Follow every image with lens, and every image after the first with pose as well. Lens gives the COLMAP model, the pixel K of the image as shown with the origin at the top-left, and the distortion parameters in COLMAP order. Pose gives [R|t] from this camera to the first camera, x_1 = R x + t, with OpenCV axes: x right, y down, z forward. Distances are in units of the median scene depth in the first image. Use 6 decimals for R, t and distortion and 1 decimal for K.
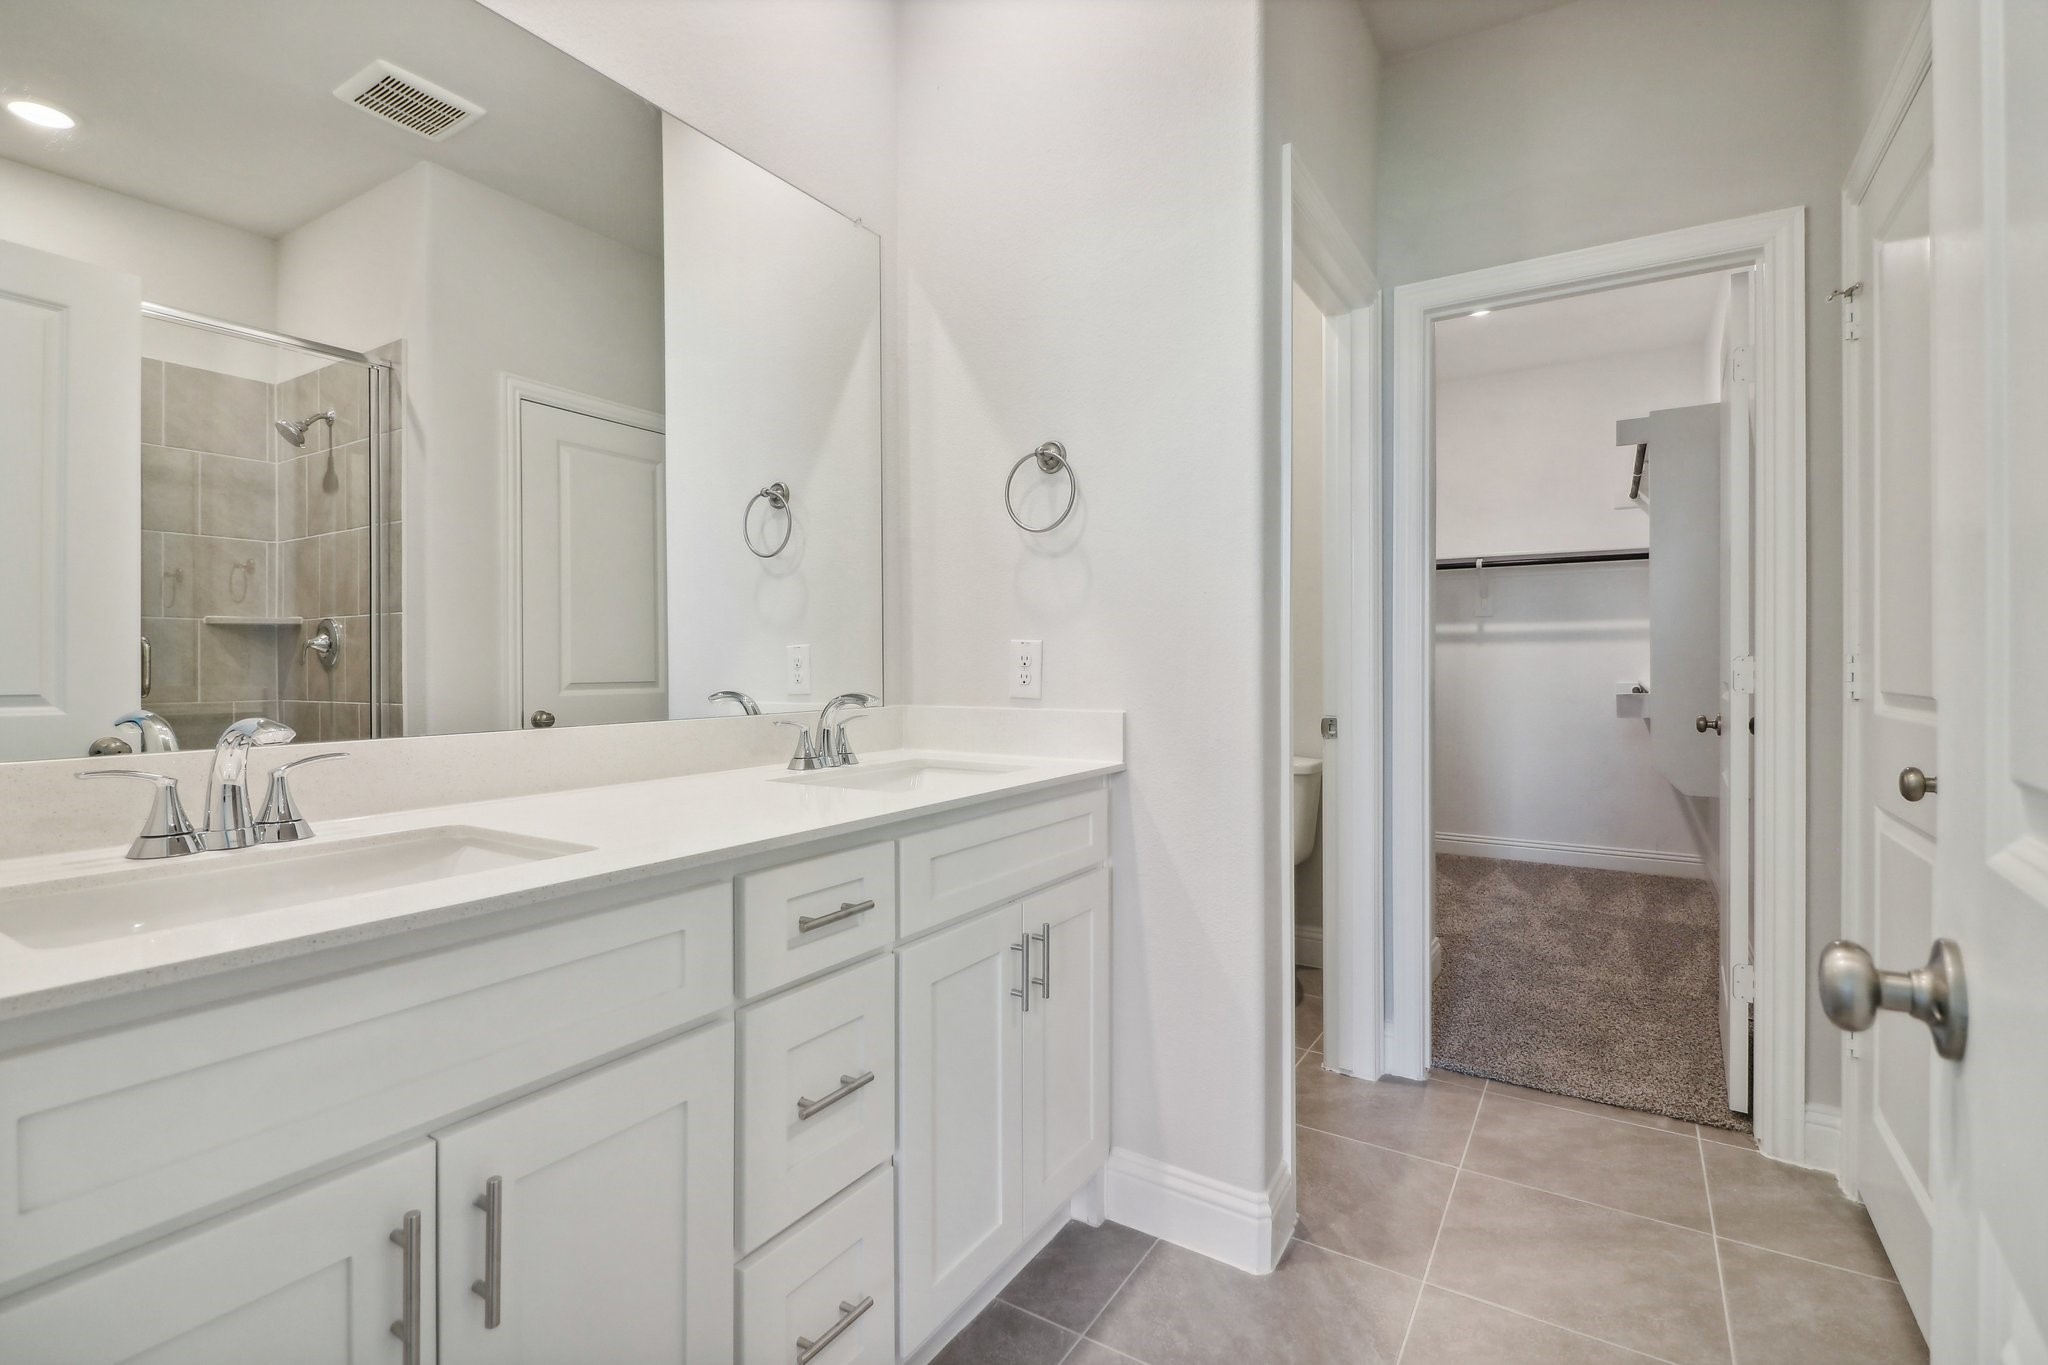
lens RADIAL K [[974.7, 0, 1026.1], [0, 974.7, 665.5], [0, 0, 1]] dist [0.026138, -0.018373]
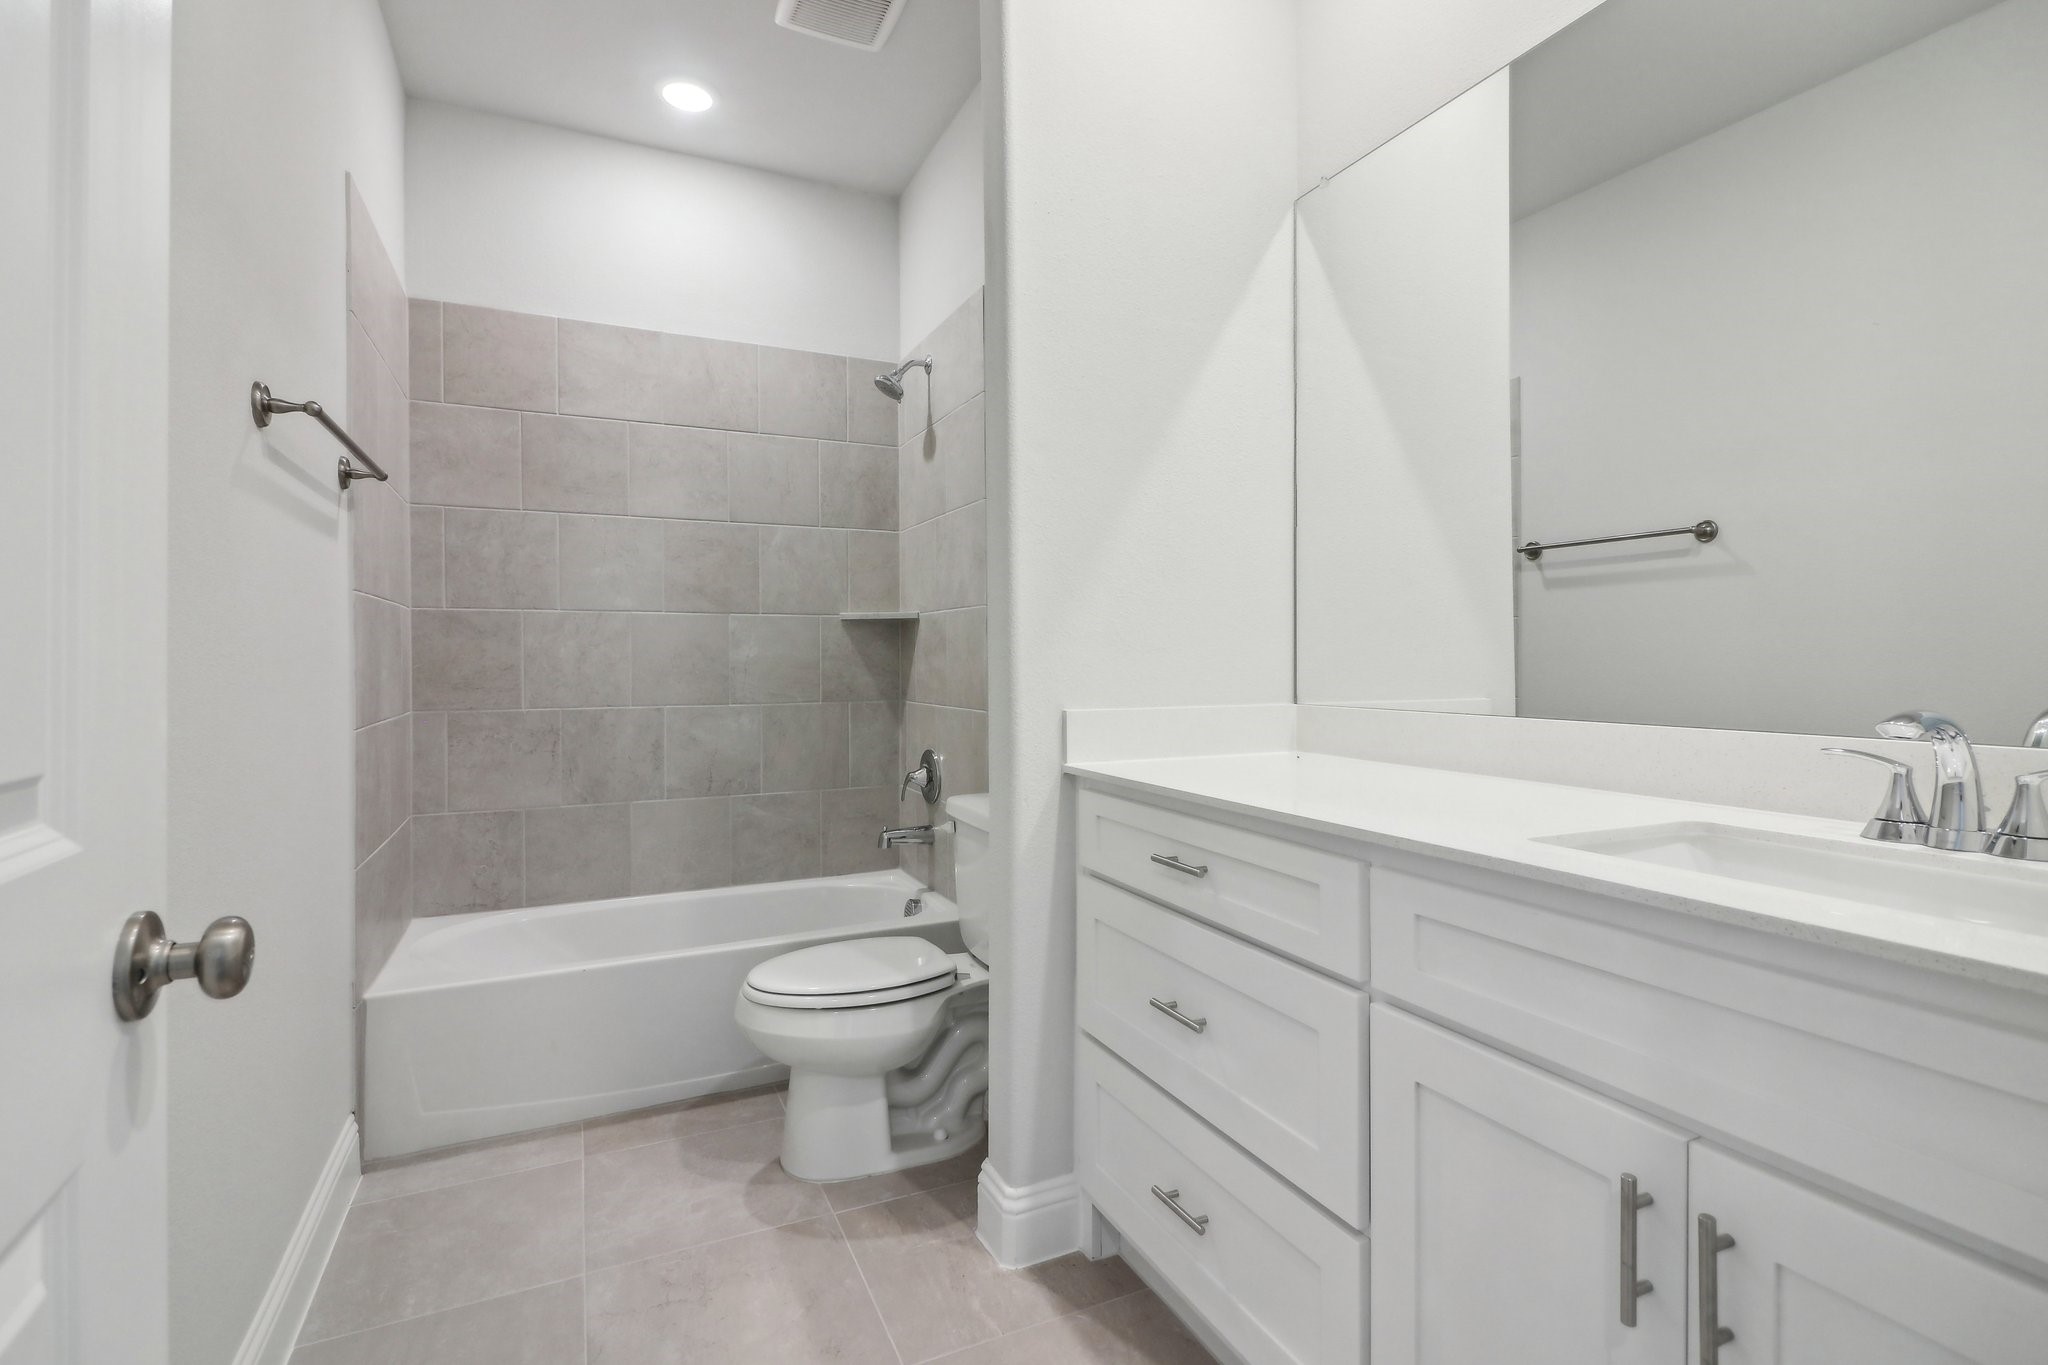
lens RADIAL K [[956.3, 0, 1031.3], [0, 956.3, 644.4], [0, 0, 1]] dist [-0.001835, -0.000539]
pose [[-0.550219, -0.001452, -0.835019, 0.662891], [-0.007280, 0.999969, 0.003058, -0.011708], [0.834989, 0.007762, -0.550213, 1.125489]]
